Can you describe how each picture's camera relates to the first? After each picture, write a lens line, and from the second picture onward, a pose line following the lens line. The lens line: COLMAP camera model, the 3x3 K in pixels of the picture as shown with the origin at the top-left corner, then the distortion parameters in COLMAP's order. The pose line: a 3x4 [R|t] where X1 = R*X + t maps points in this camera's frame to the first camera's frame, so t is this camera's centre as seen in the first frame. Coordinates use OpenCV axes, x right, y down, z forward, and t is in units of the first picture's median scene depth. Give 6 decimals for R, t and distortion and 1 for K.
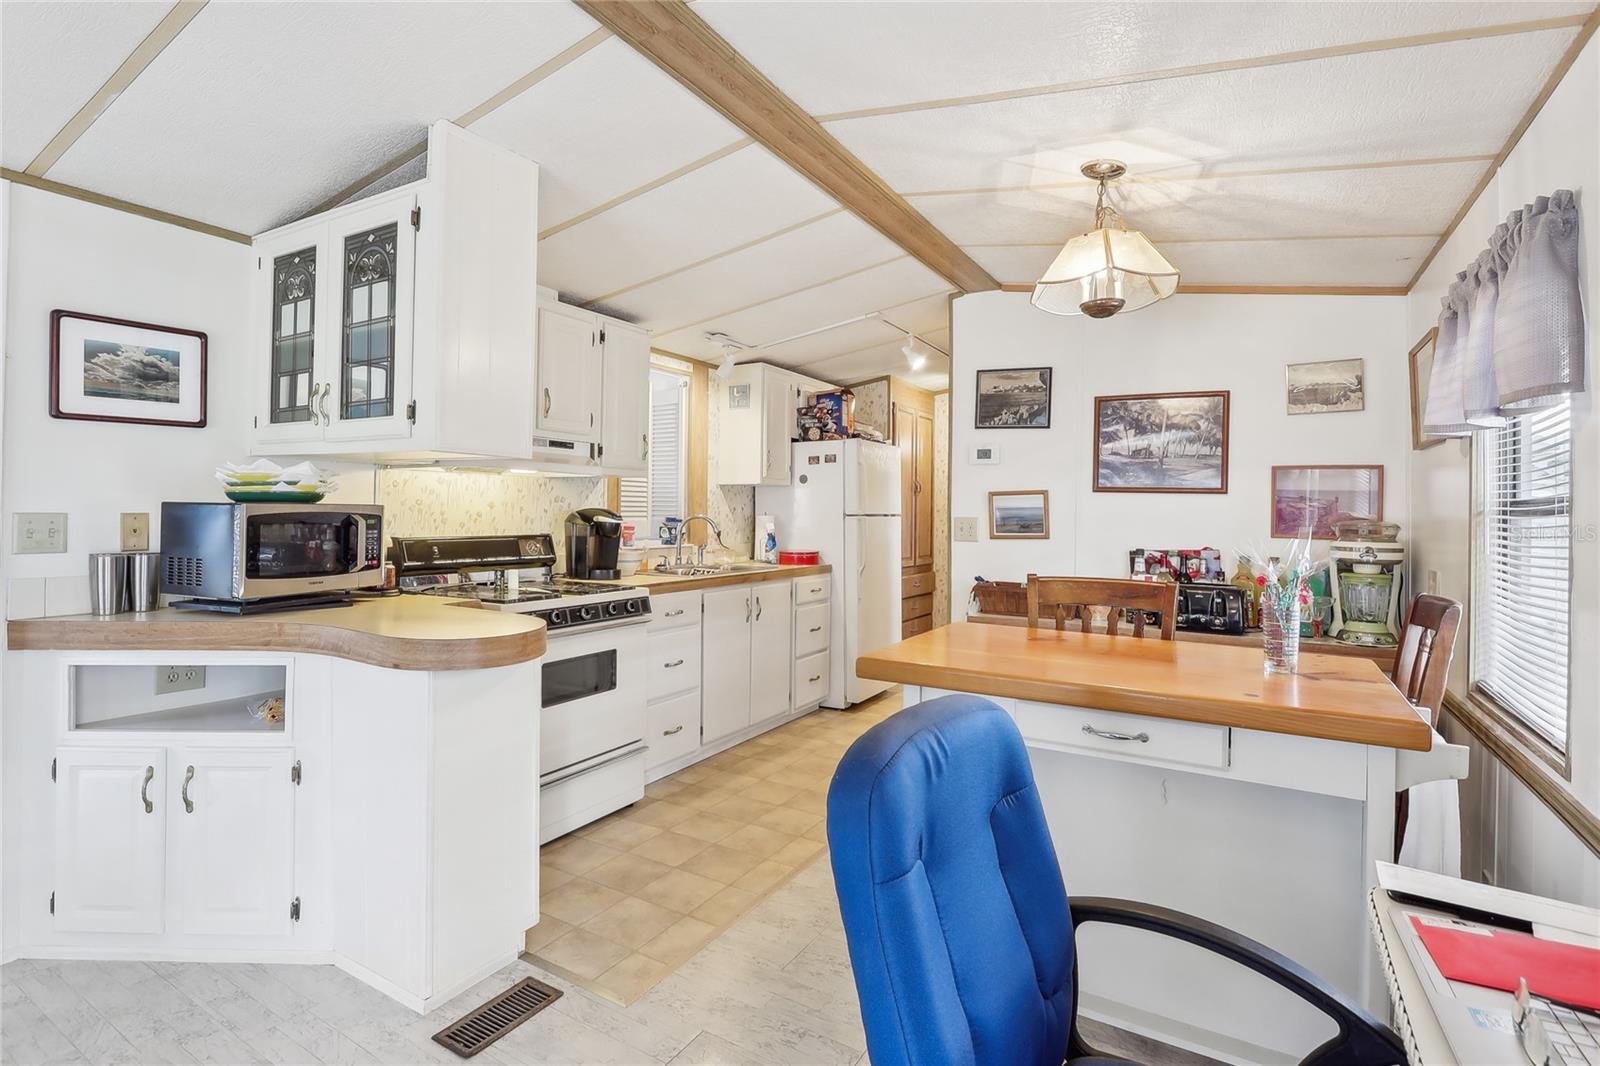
lens RADIAL K [[765.4, 0, 781.8], [0, 765.4, 505.3], [0, 0, 1]] dist [-0.017038, 0.000117]
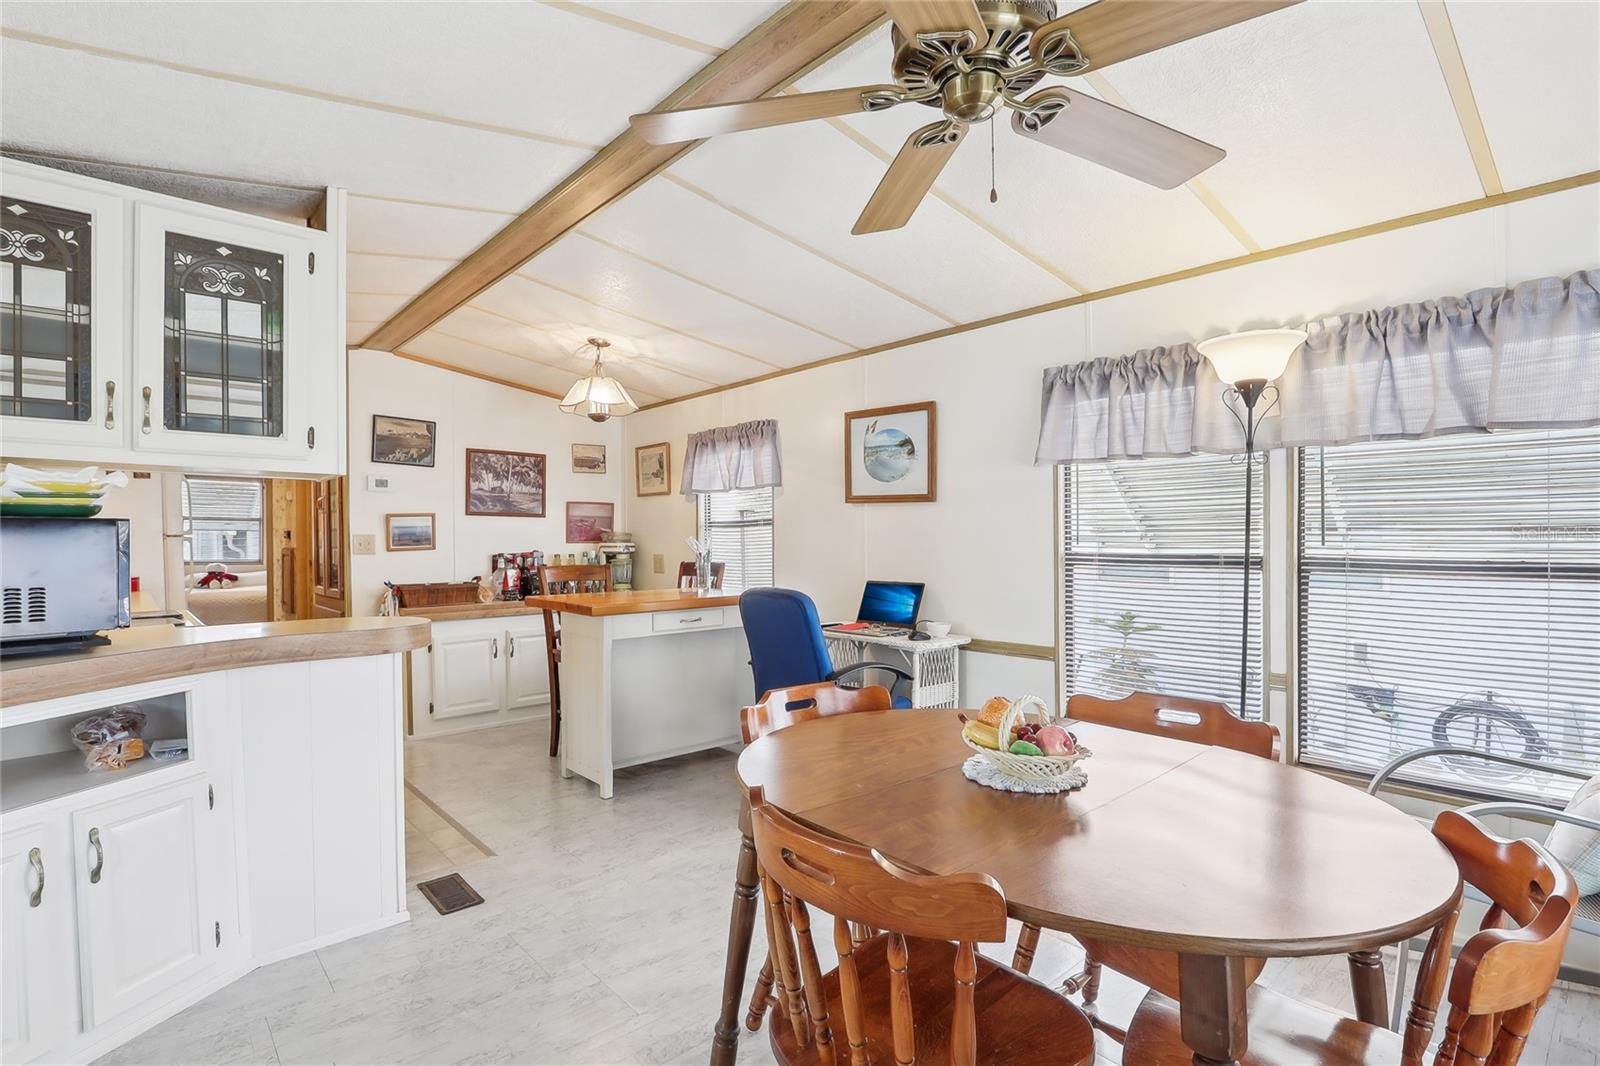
lens RADIAL K [[775.3, 0, 783.6], [0, 775.3, 542.0], [0, 0, 1]] dist [-0.037252, 0.000350]
pose [[0.298061, -0.020763, 0.954321, -0.805074], [0.004263, 0.999782, 0.020420, 0.006044], [-0.954537, -0.002018, 0.298085, 0.006722]]
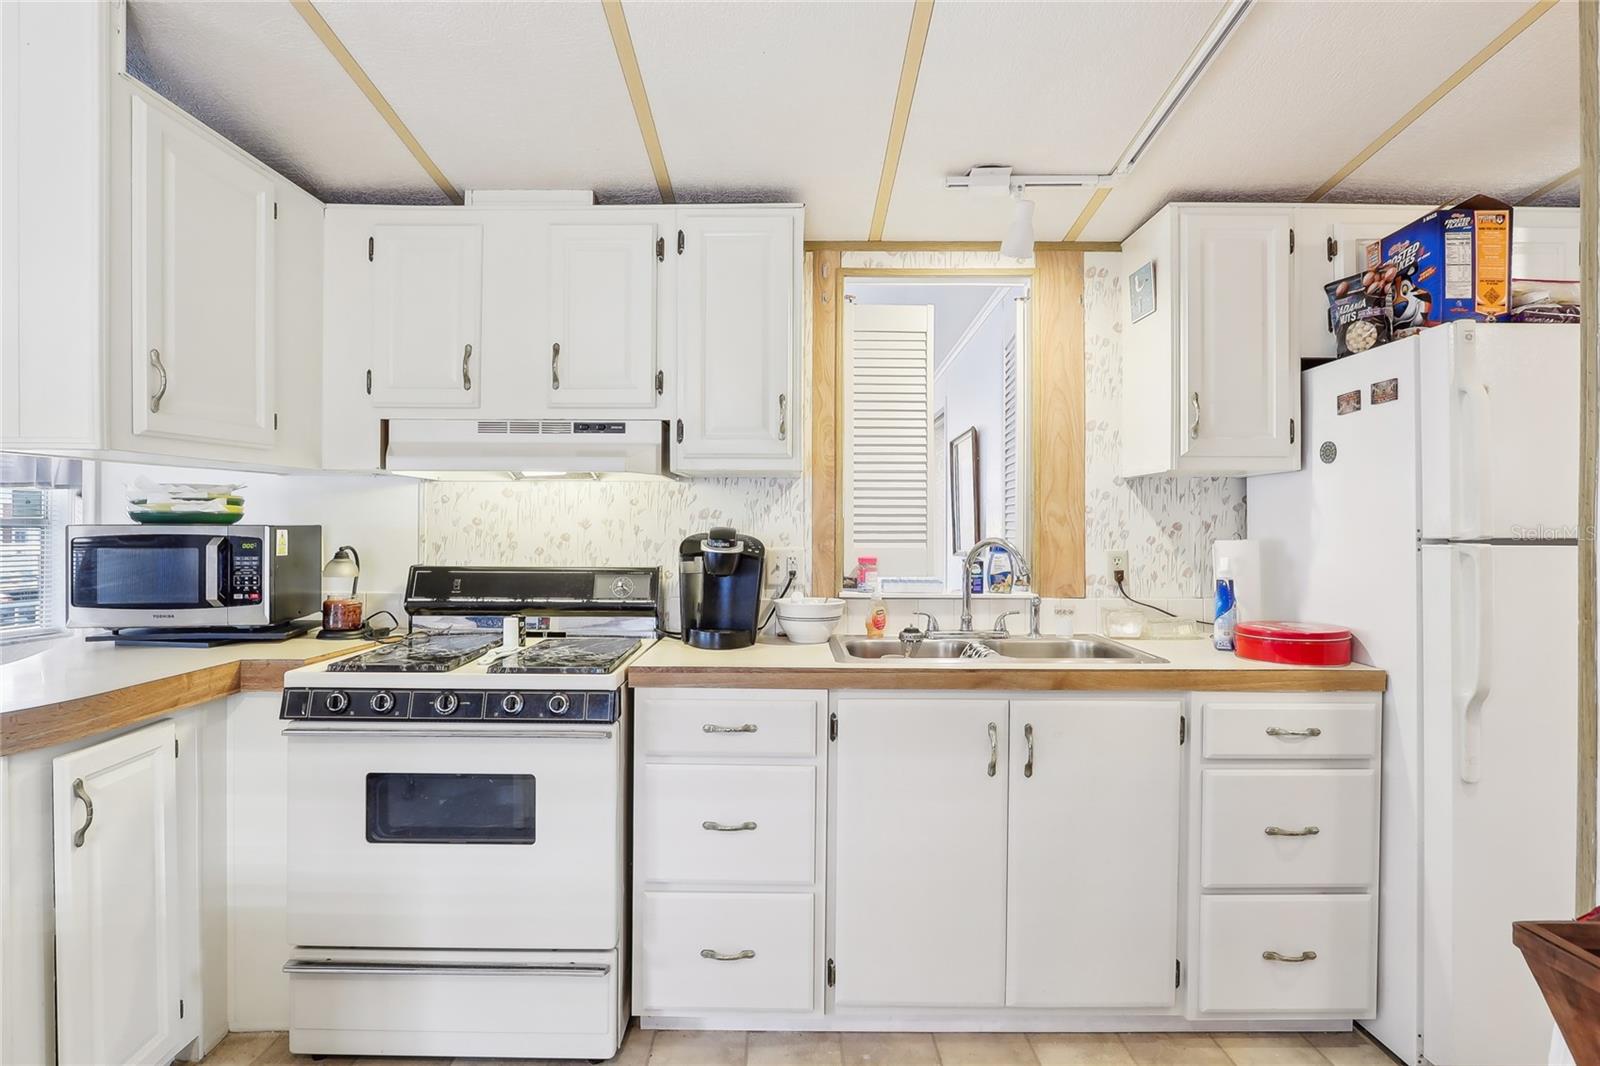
lens RADIAL K [[775.5, 0, 807.3], [0, 775.5, 526.1], [0, 0, 1]] dist [-0.013092, 0.000254]
pose [[0.518363, -0.010094, -0.855101, 0.331674], [0.009077, 0.999939, -0.006301, 0.007812], [0.855112, -0.004496, 0.518423, 0.763254]]
